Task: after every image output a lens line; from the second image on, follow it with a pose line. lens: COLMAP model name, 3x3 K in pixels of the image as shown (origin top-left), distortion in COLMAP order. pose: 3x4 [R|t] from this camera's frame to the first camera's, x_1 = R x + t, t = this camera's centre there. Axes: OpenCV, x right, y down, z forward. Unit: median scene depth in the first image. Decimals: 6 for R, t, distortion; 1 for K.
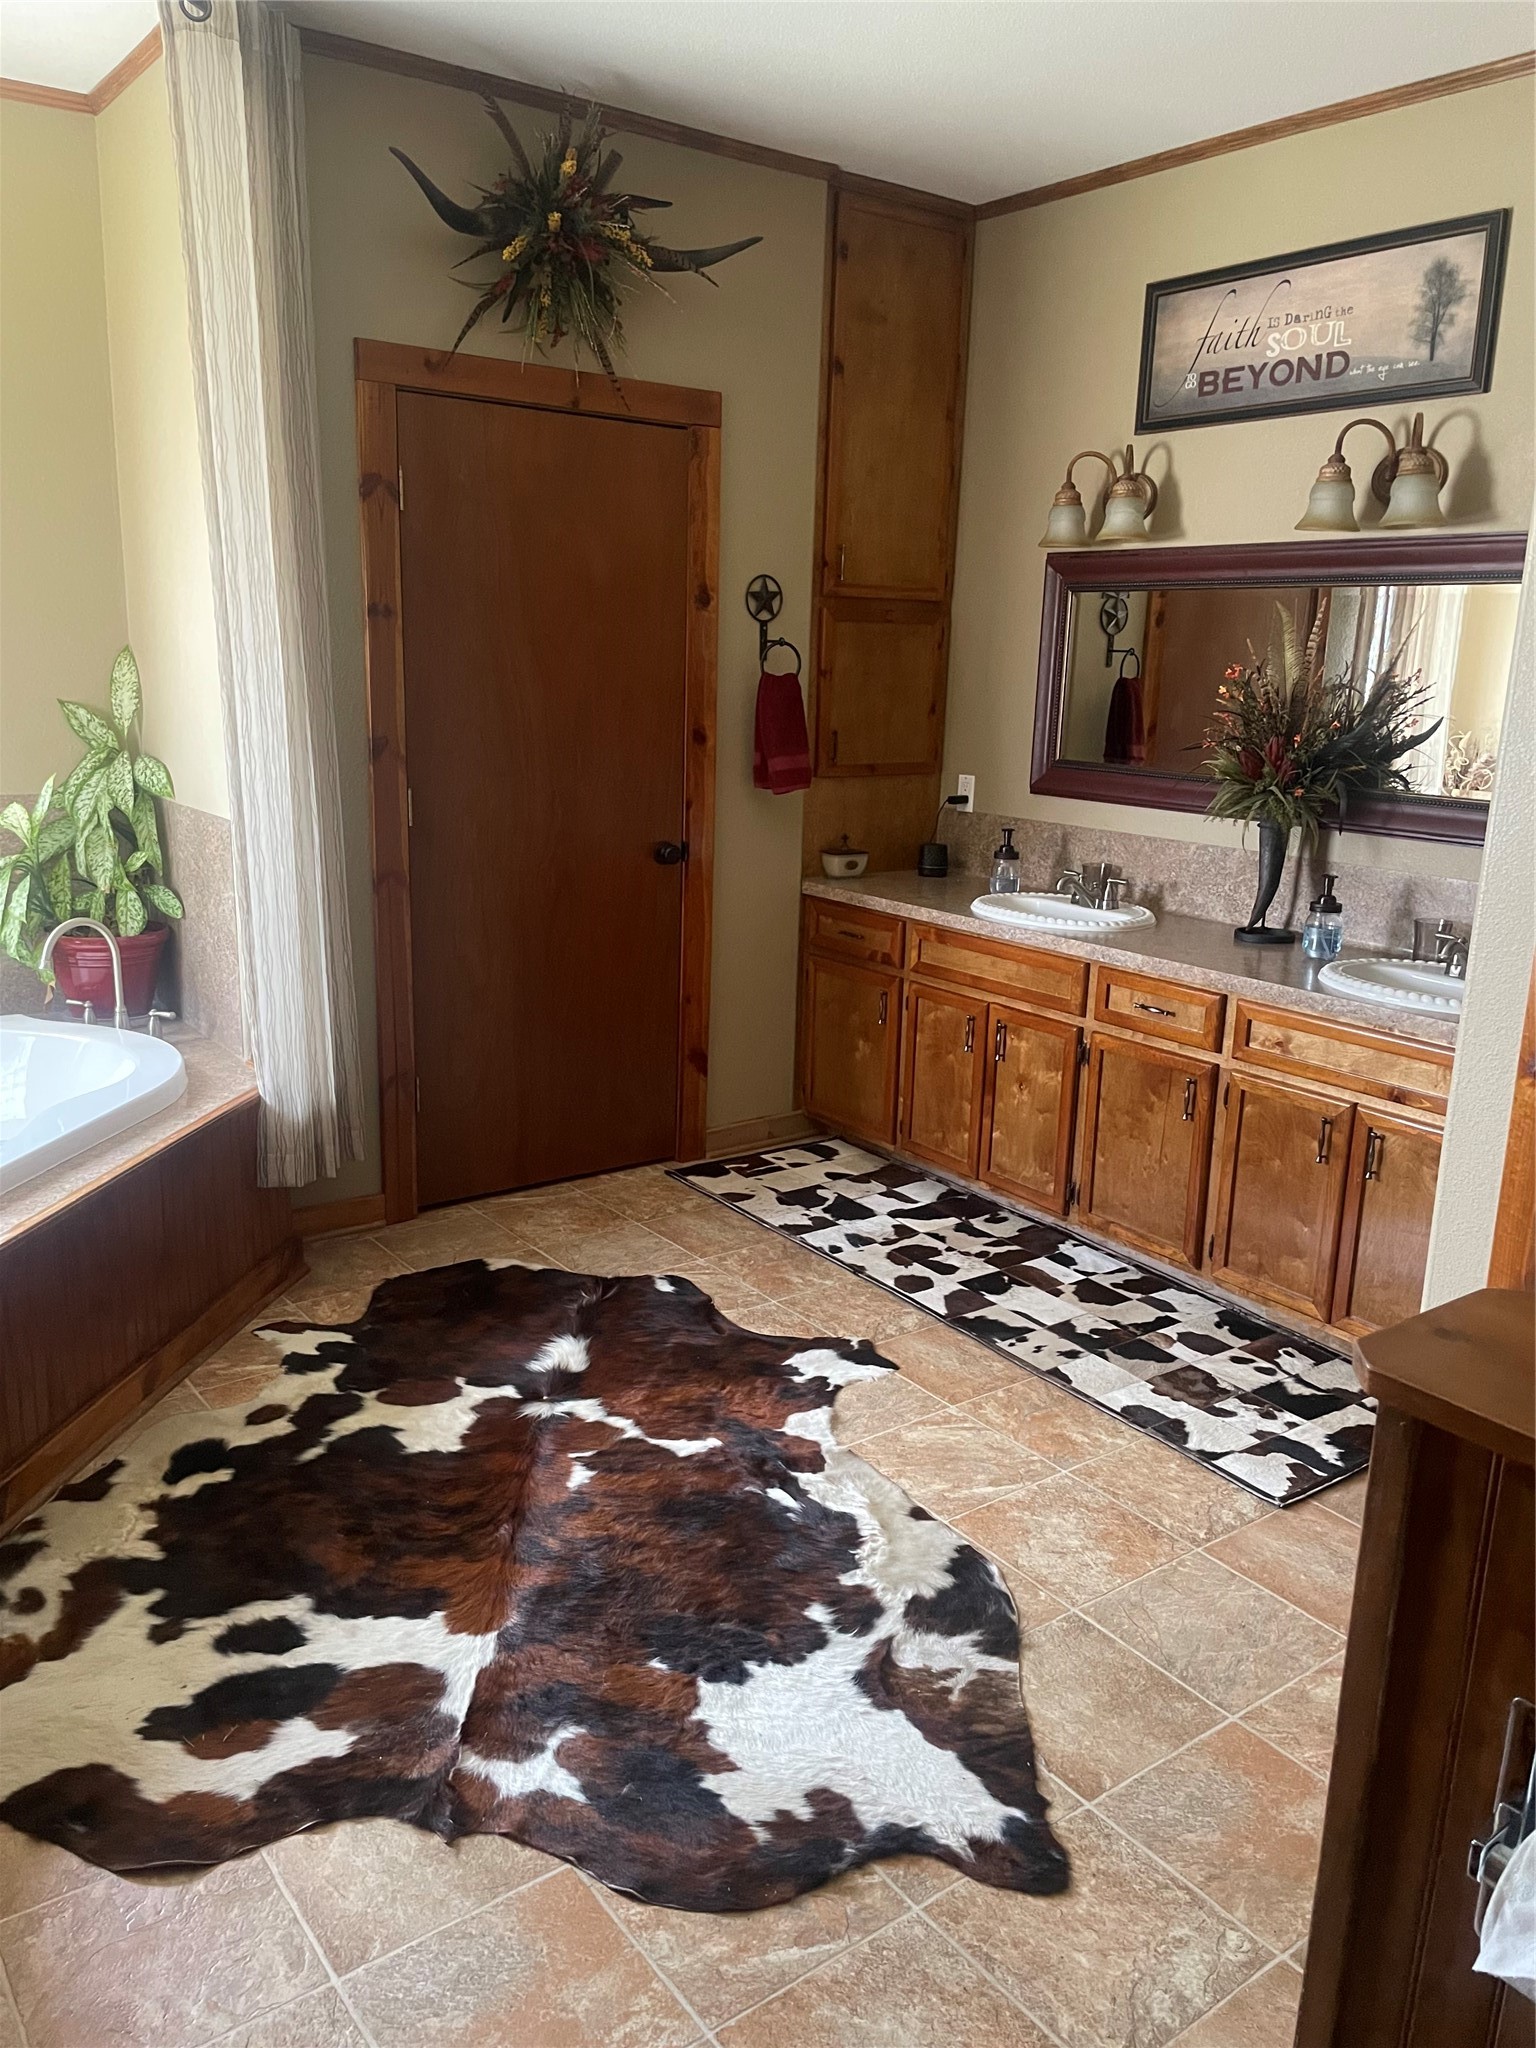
lens RADIAL K [[1556.2, 0, 770.9], [0, 1556.2, 1028.8], [0, 0, 1]] dist [0.067785, -0.022977]
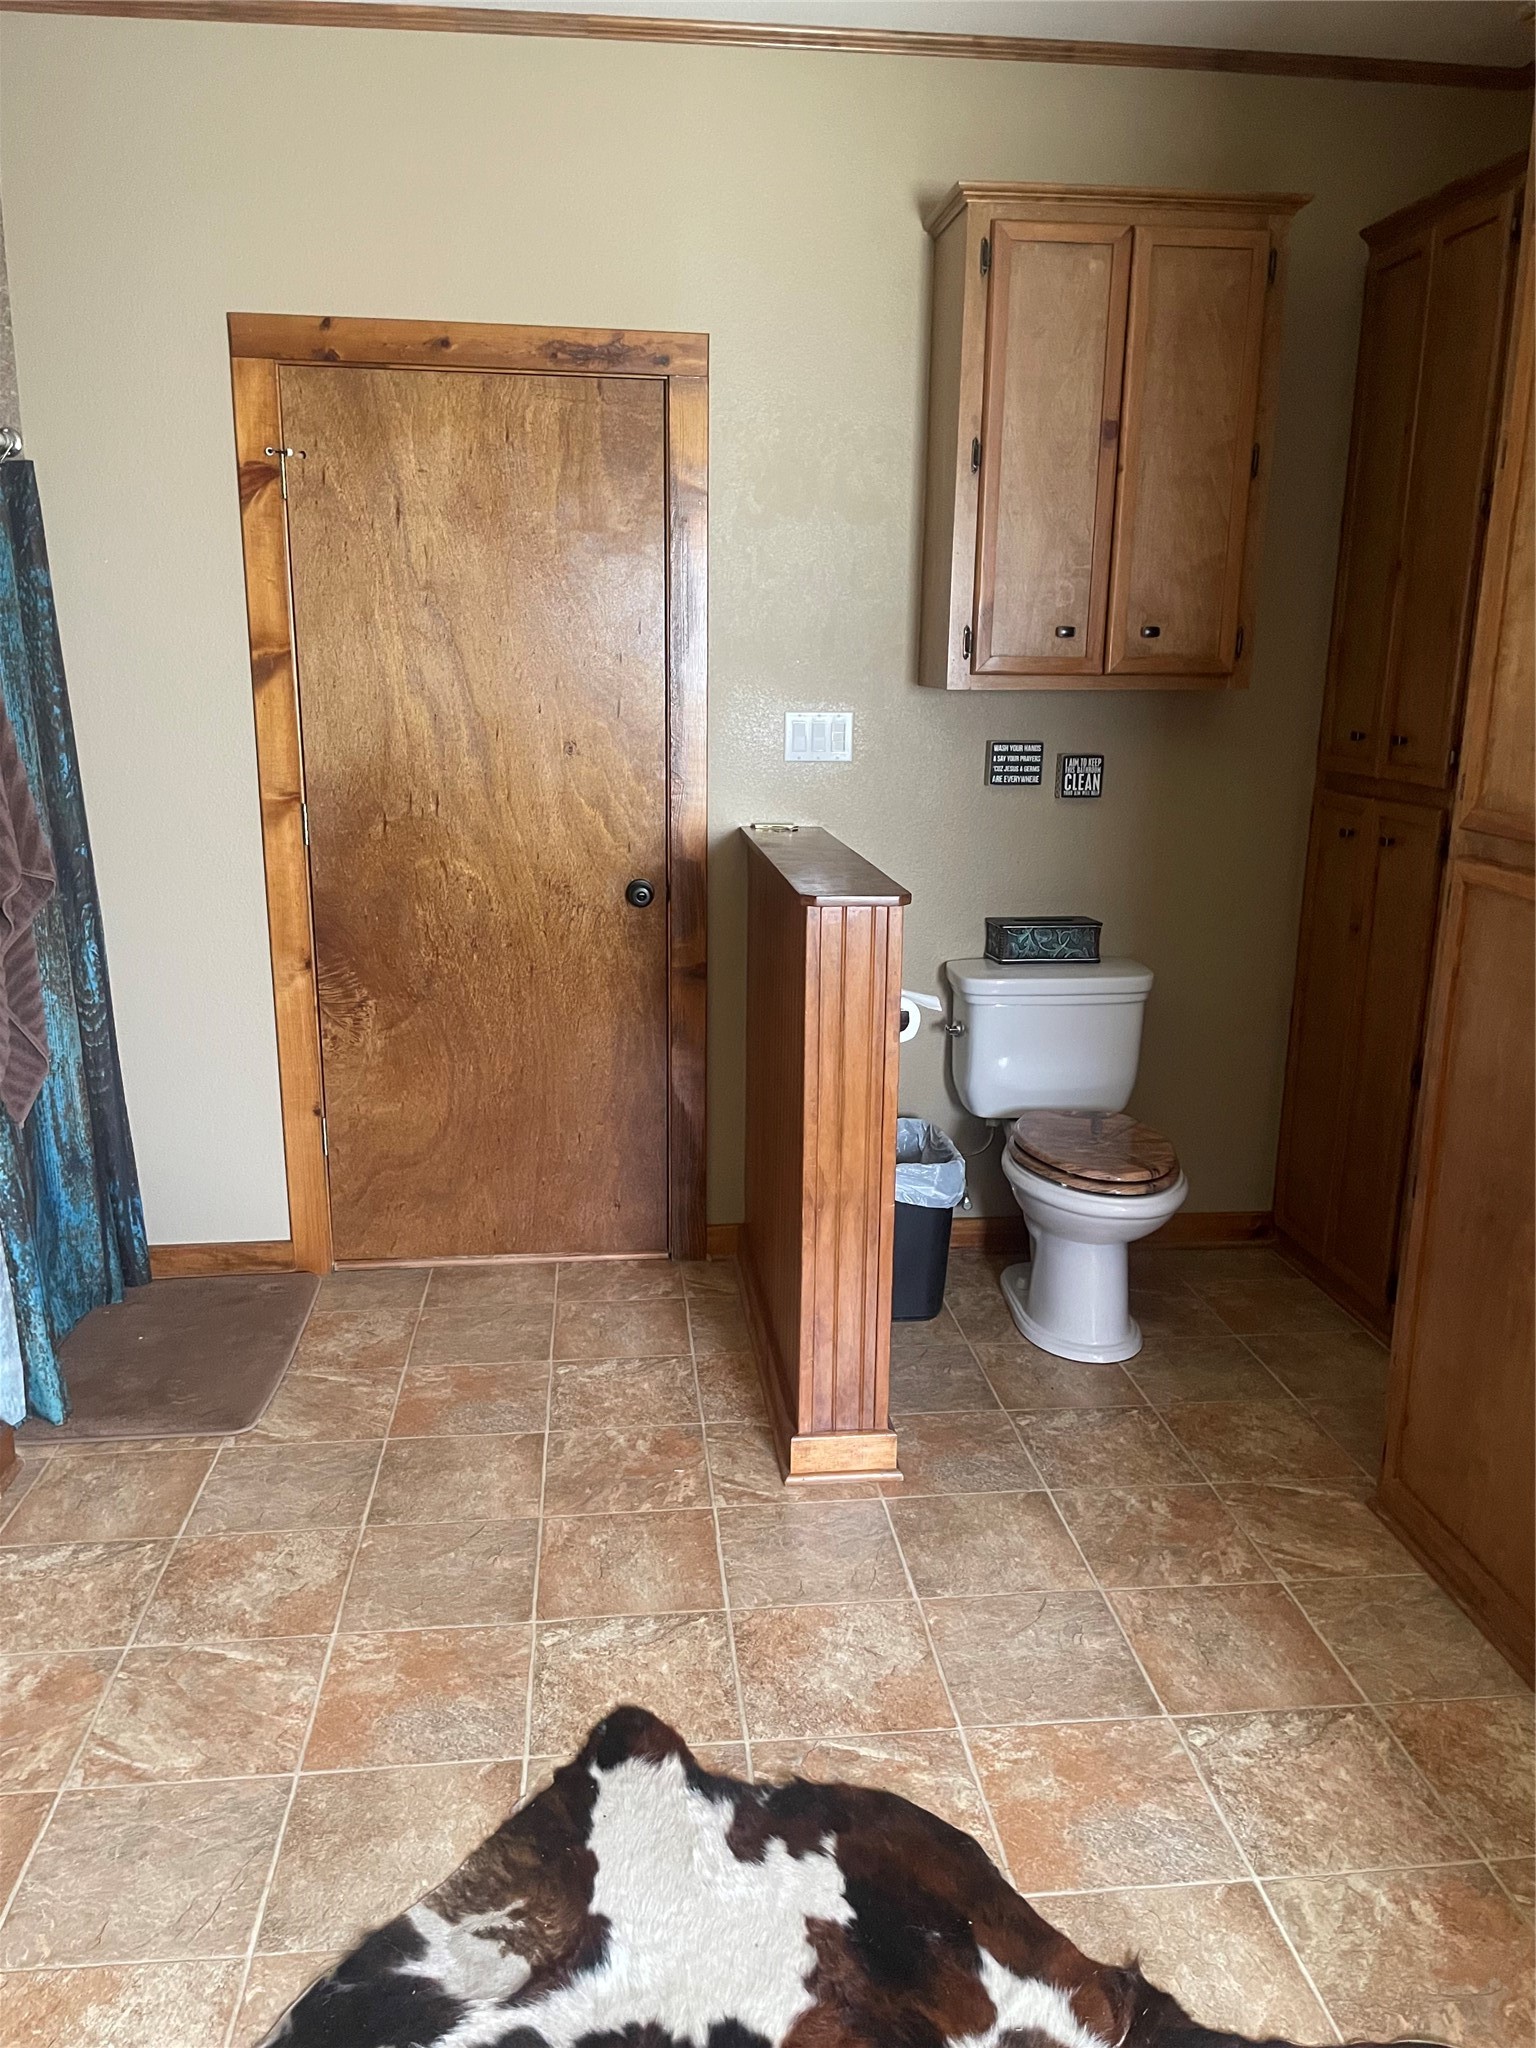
lens RADIAL K [[1556.2, 0, 769.8], [0, 1556.2, 1026.0], [0, 0, 1]] dist [0.067785, -0.022977]
pose [[-0.859583, -0.163719, 0.484059, -0.365154], [0.084588, 0.888627, 0.450762, -0.395249], [-0.503946, 0.428413, -0.750000, 1.512568]]
